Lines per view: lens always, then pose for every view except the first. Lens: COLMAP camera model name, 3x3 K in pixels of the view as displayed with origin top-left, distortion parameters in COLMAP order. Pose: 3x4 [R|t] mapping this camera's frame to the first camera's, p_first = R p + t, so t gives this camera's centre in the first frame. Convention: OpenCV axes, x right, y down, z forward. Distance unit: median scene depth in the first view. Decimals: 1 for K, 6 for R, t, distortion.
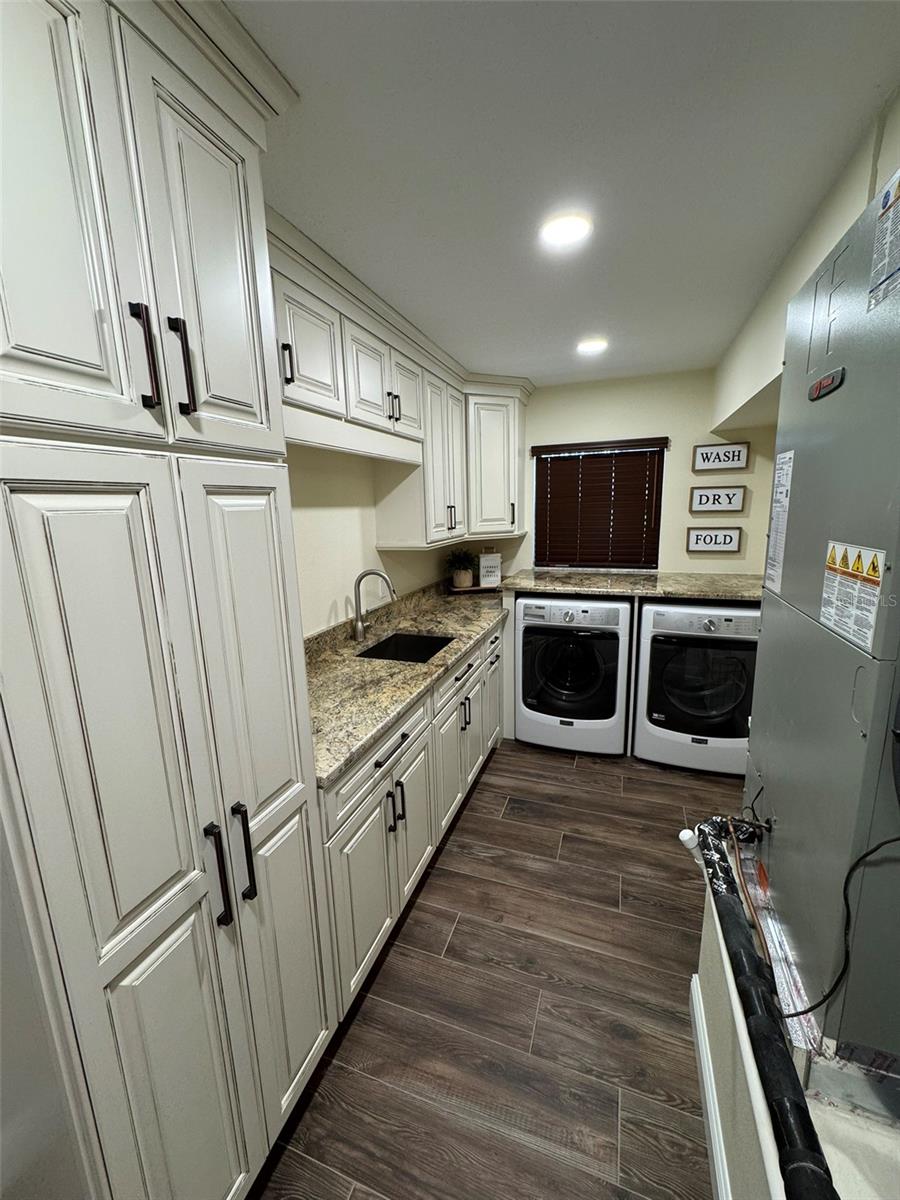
lens RADIAL K [[481.0, 0, 448.0], [0, 481.0, 600.3], [0, 0, 1]] dist [-0.002604, -0.000025]
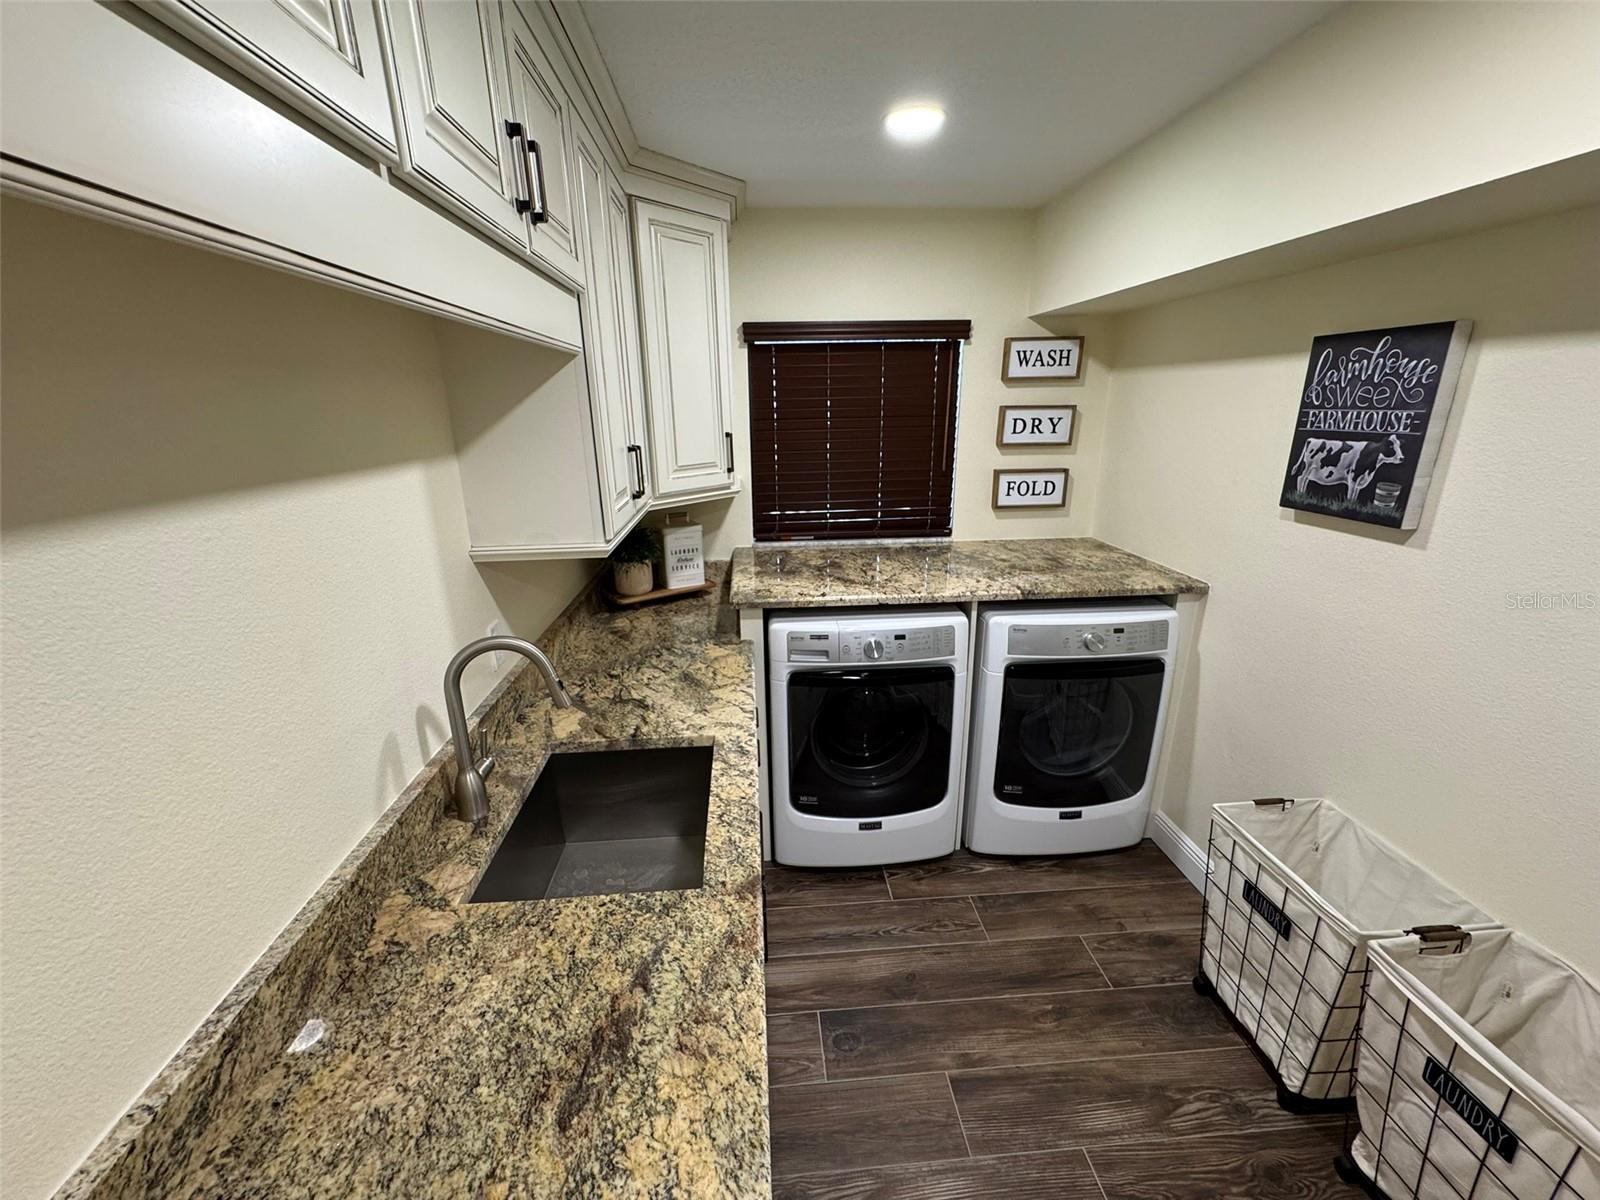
lens RADIAL K [[641.3, 0, 797.6], [0, 641.3, 600.5], [0, 0, 1]] dist [-0.002604, -0.000025]
pose [[0.909259, -0.111749, 0.400948, -0.110954], [0.072101, 0.991010, 0.112697, -0.105488], [-0.409938, -0.073562, 0.909142, 0.357980]]
